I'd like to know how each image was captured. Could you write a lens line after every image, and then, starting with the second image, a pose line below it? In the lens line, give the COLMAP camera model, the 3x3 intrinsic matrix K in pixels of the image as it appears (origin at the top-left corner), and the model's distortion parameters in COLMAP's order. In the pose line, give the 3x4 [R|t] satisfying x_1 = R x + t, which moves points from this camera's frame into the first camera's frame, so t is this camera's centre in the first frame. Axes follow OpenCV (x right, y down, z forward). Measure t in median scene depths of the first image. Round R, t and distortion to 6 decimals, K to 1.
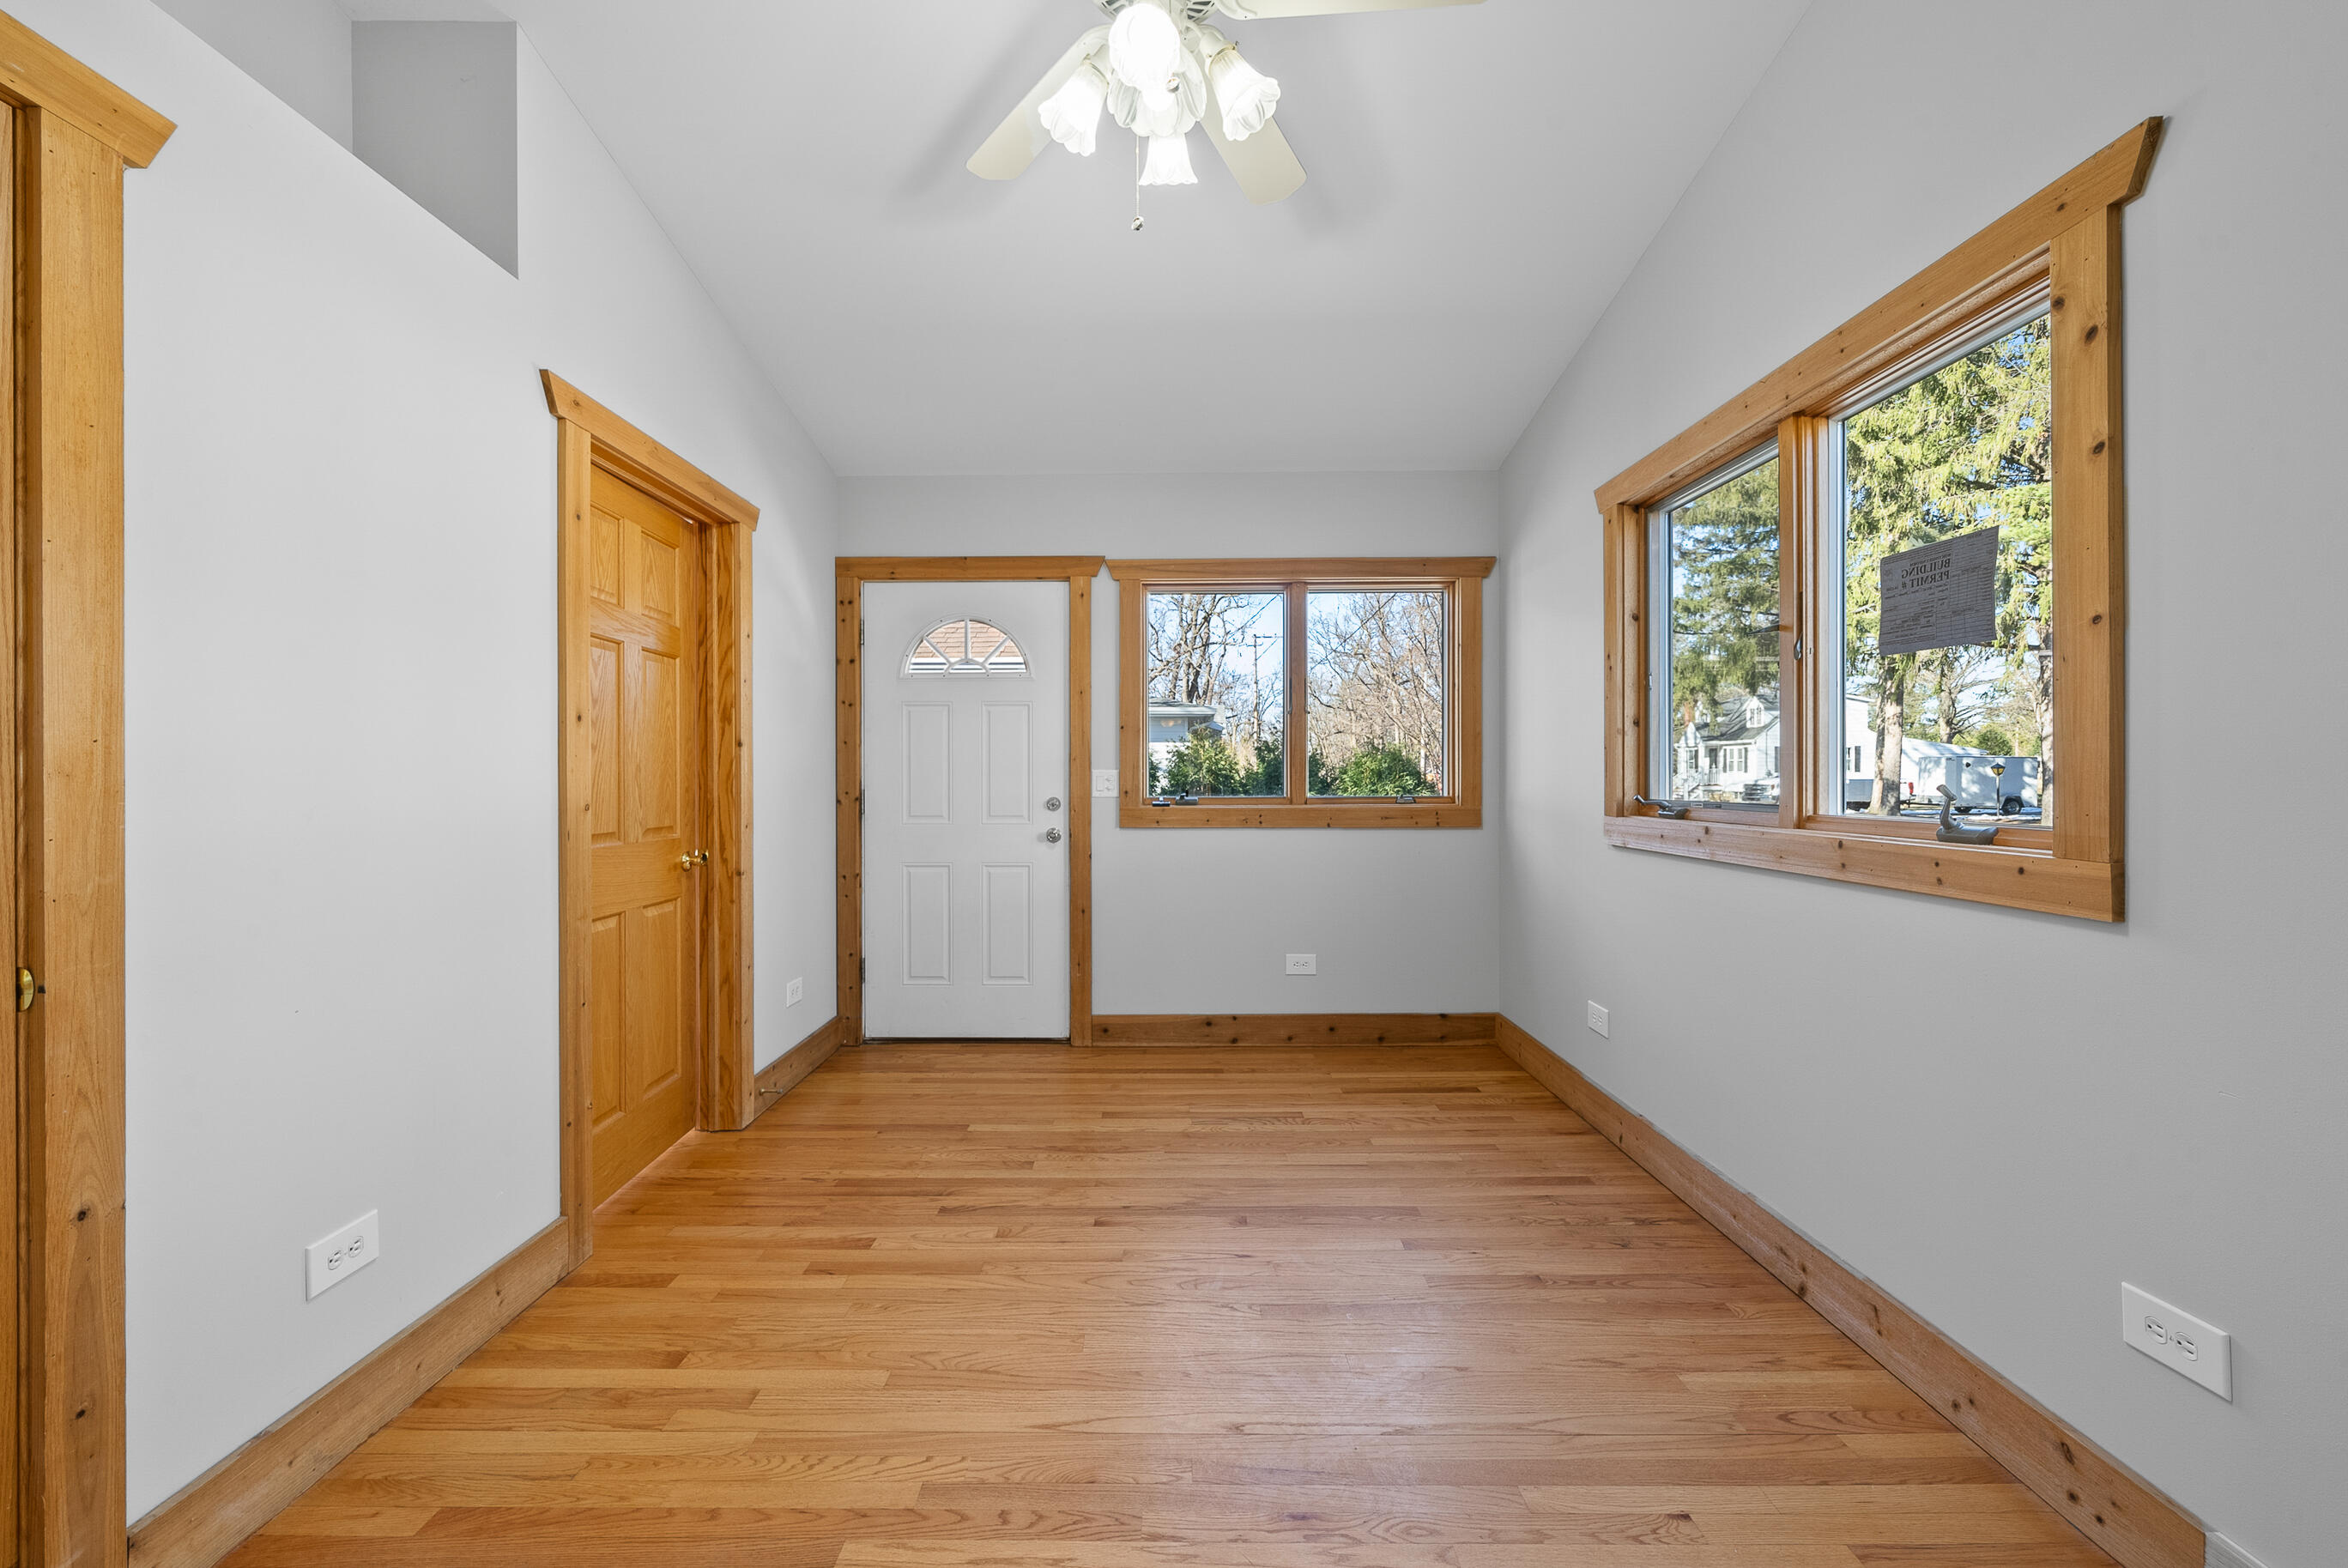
lens RADIAL K [[900.8, 0, 1150.9], [0, 900.8, 770.6], [0, 0, 1]] dist [-0.000706, 0.000712]
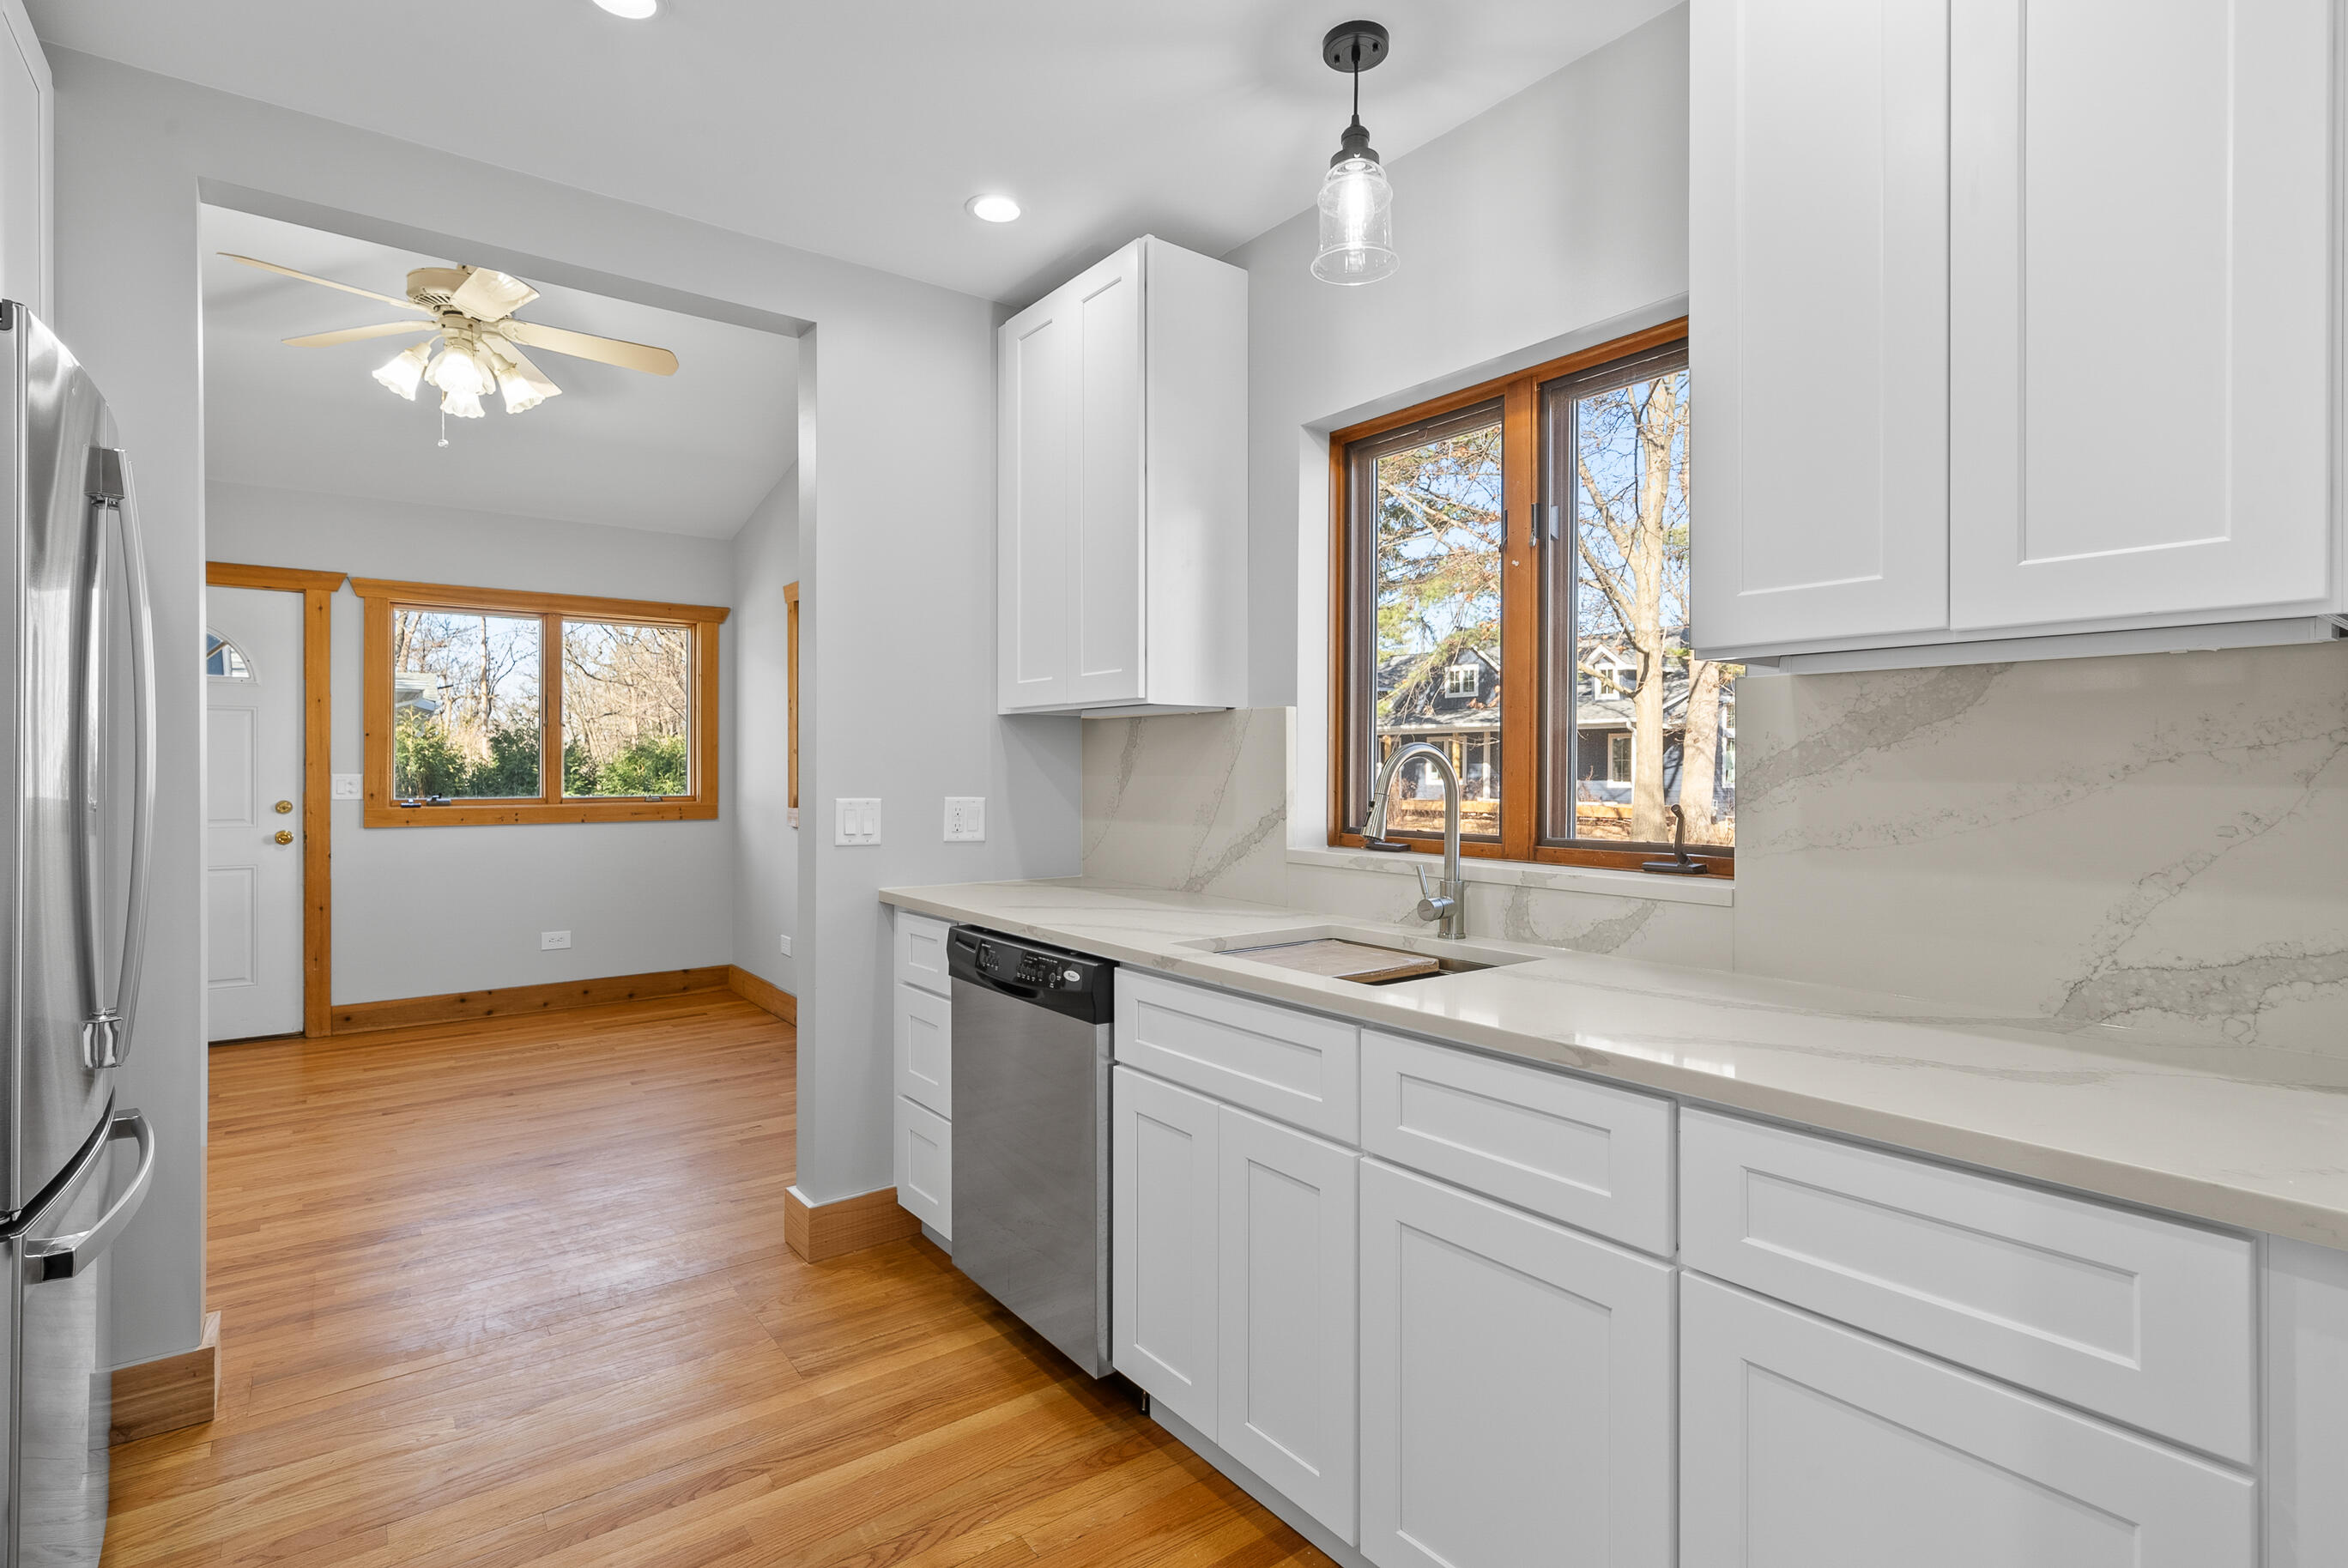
lens RADIAL K [[1102.7, 0, 1183.7], [0, 1102.7, 777.9], [0, 0, 1]] dist [0.002411, 0.000224]
pose [[0.775550, -0.001142, 0.631285, -0.107315], [-0.007246, 0.999916, 0.010711, -0.017268], [-0.631245, -0.012881, 0.775477, -0.630655]]
